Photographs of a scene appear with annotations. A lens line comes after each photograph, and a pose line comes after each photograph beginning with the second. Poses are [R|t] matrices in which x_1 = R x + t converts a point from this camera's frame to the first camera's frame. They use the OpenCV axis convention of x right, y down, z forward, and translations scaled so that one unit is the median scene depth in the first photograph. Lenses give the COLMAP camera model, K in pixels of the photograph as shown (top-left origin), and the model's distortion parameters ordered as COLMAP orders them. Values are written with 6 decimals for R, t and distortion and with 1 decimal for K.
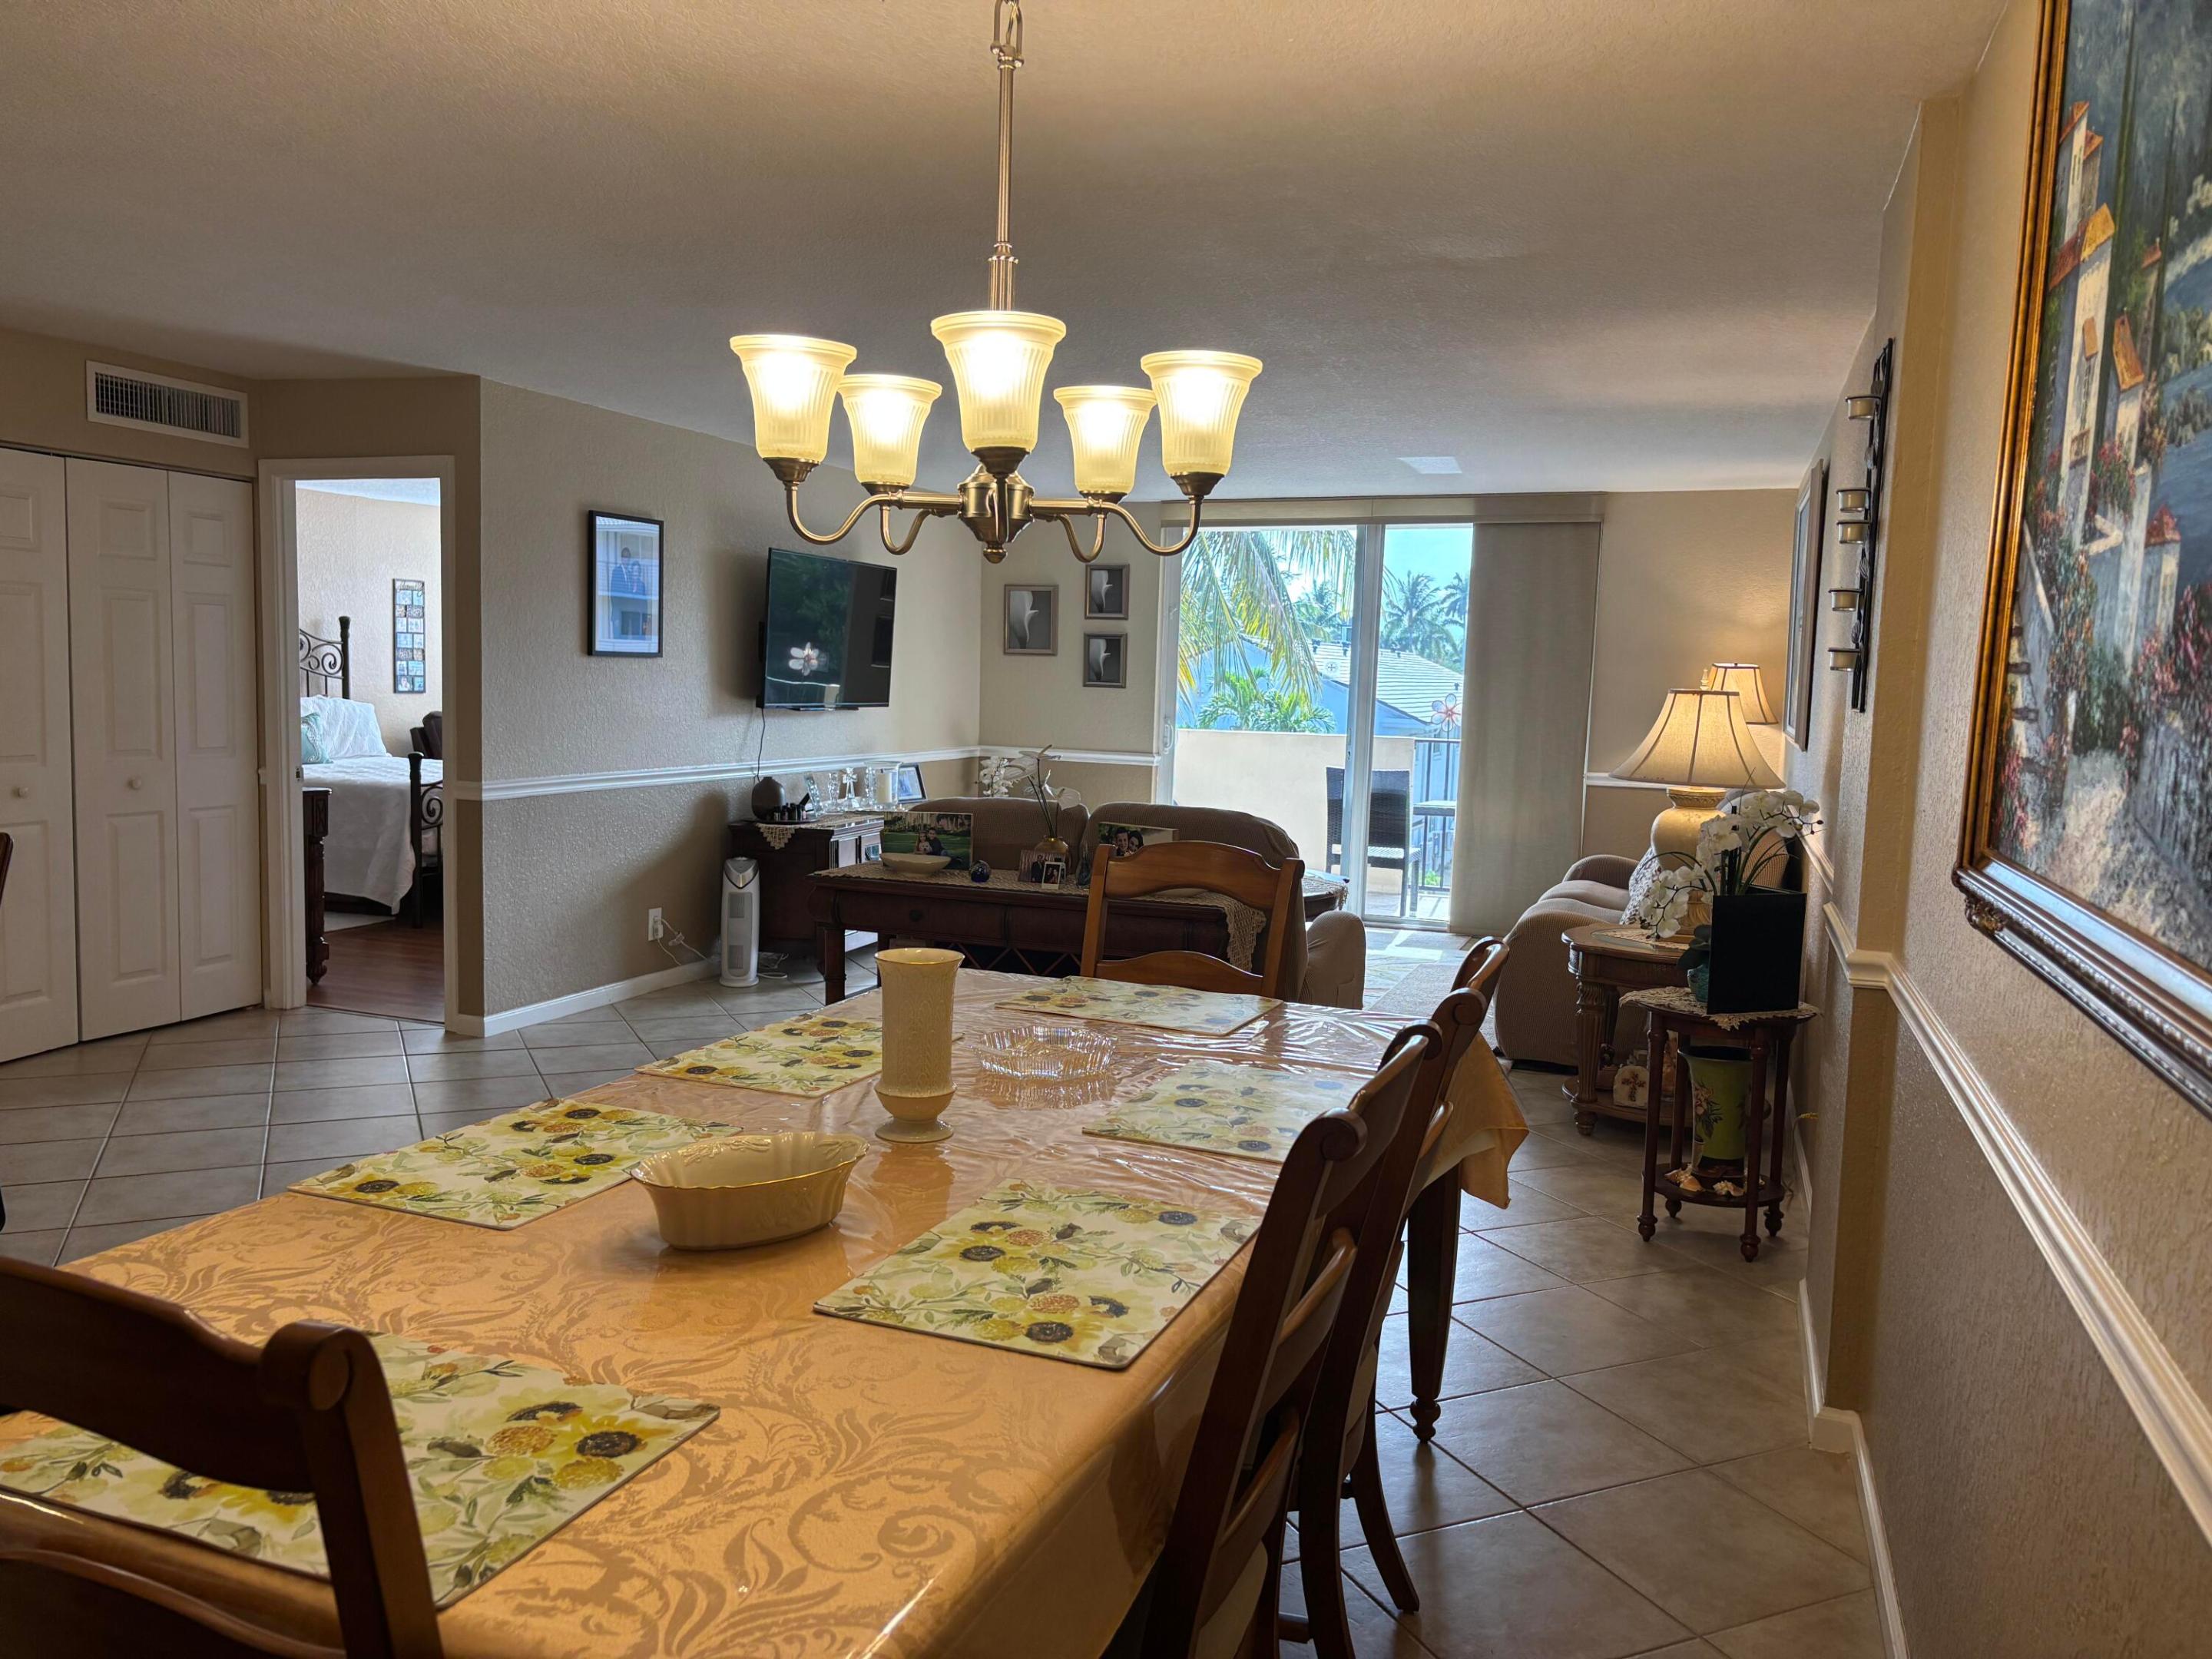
lens RADIAL K [[1677.5, 0, 1115.8], [0, 1677.5, 839.9], [0, 0, 1]] dist [0.027169, -0.026935]
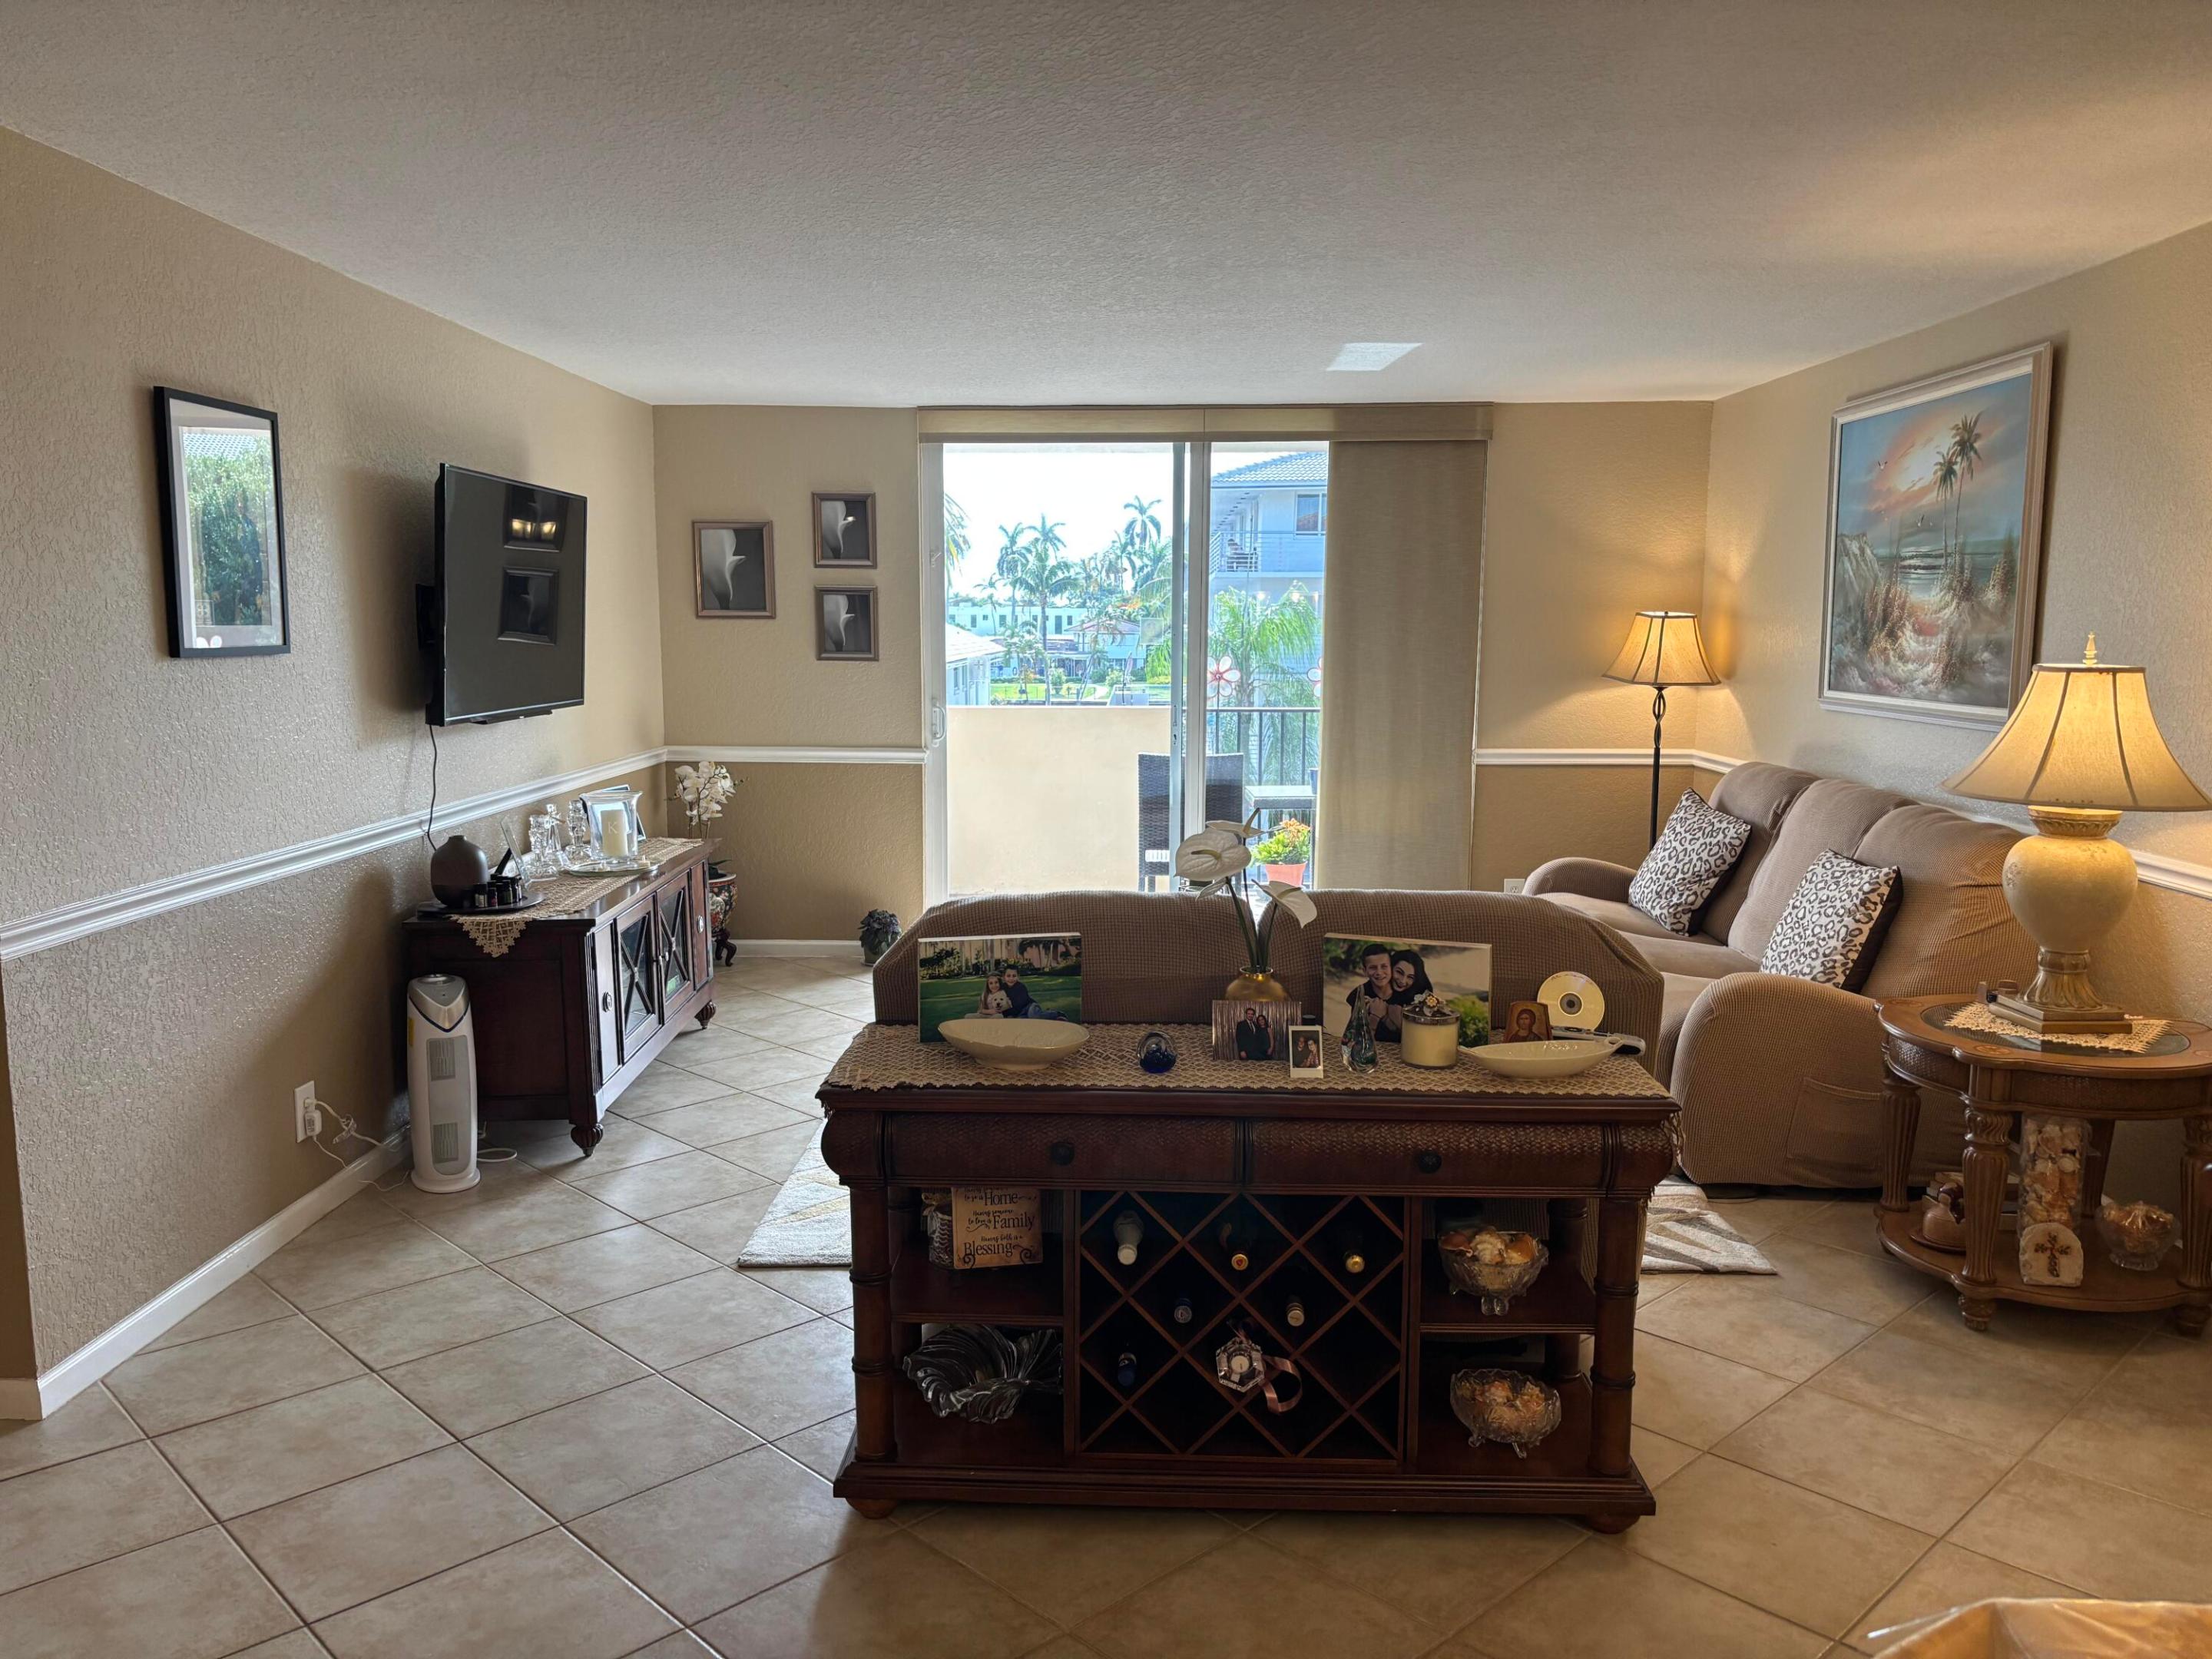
lens RADIAL K [[1677.5, 0, 1108.6], [0, 1677.5, 820.6], [0, 0, 1]] dist [0.027169, -0.026935]
pose [[0.940534, -0.065405, 0.333344, -0.183232], [0.056041, 0.997719, 0.037639, -0.051981], [-0.335046, -0.016720, 0.942053, 0.327895]]
